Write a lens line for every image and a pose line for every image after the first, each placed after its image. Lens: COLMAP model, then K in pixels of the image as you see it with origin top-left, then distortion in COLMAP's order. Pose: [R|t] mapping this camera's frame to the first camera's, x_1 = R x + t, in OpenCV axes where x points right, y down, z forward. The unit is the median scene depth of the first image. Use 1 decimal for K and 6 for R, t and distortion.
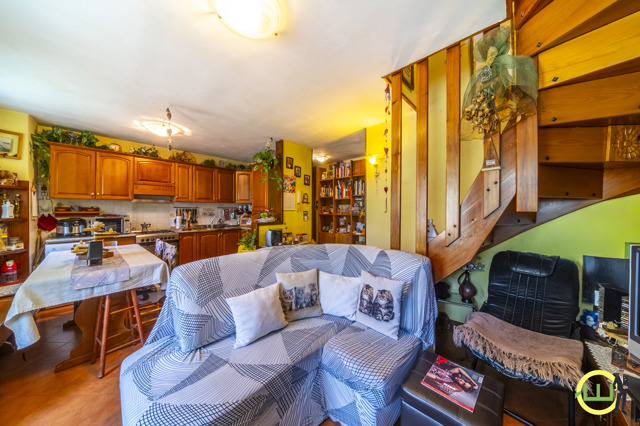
lens RADIAL K [[198.7, 0, 321.8], [0, 198.7, 210.9], [0, 0, 1]] dist [-0.010796, -0.000083]
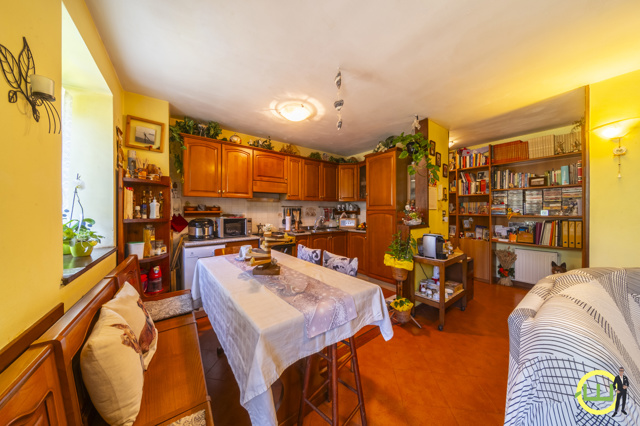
lens RADIAL K [[198.7, 0, 319.4], [0, 198.7, 210.4], [0, 0, 1]] dist [-0.010796, -0.000083]
pose [[0.982740, -0.002073, -0.184981, -0.508770], [0.001238, 0.999989, -0.004632, 0.004807], [0.184989, 0.004323, 0.982731, 0.179038]]
